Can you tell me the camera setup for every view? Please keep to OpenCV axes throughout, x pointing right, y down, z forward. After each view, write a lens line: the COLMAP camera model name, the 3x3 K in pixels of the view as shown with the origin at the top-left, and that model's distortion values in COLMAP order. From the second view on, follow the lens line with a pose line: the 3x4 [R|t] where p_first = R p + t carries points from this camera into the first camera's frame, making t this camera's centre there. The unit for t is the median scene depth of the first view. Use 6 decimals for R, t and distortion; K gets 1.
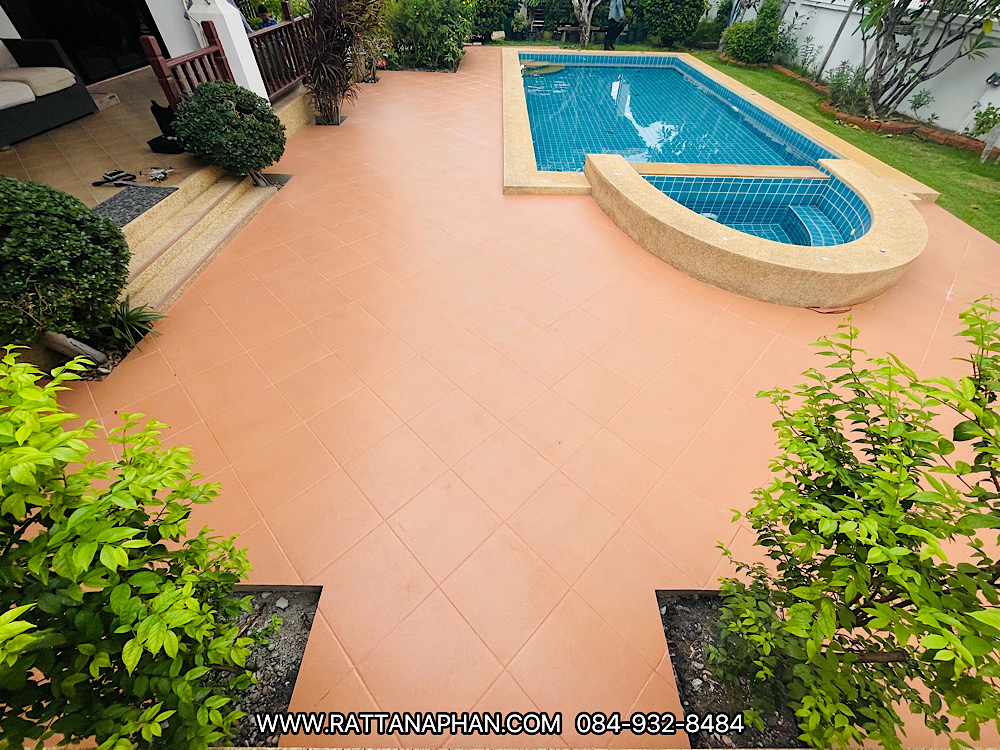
lens RADIAL K [[408.4, 0, 500.0], [0, 408.4, 375.0], [0, 0, 1]] dist [0.000928, 0.000248]
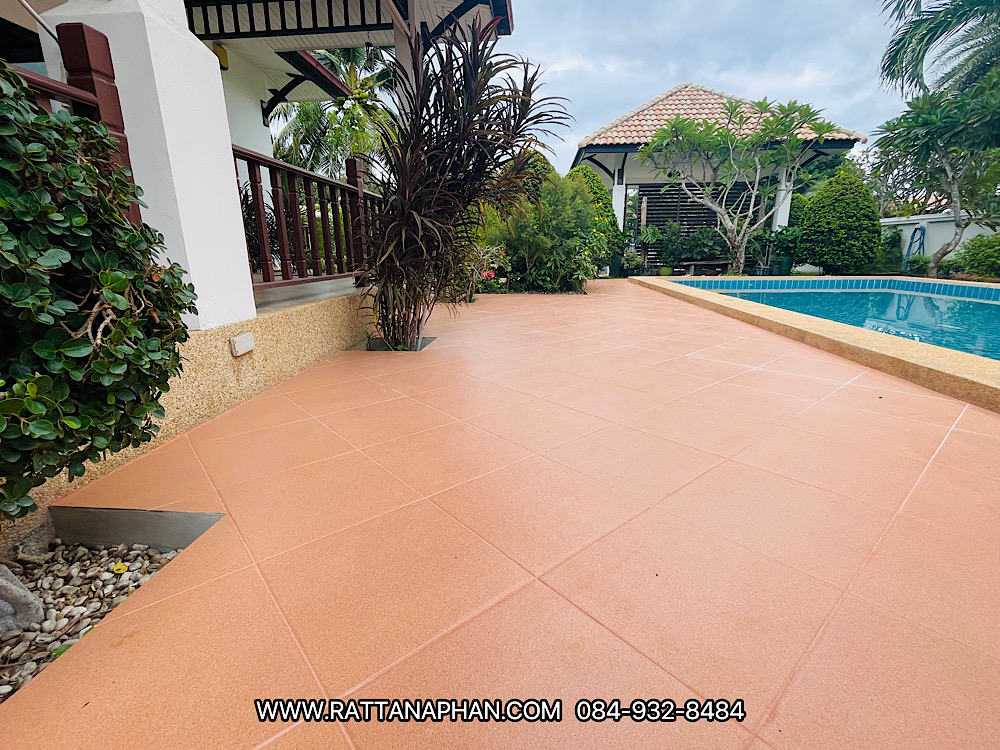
lens RADIAL K [[473.7, 0, 500.0], [0, 473.7, 375.0], [0, 0, 1]] dist [-0.002033, -0.000833]
pose [[0.996892, -0.009823, -0.078170, -0.201144], [-0.032588, 0.851925, -0.522650, -0.249186], [0.071729, 0.523572, 0.848956, 0.445628]]
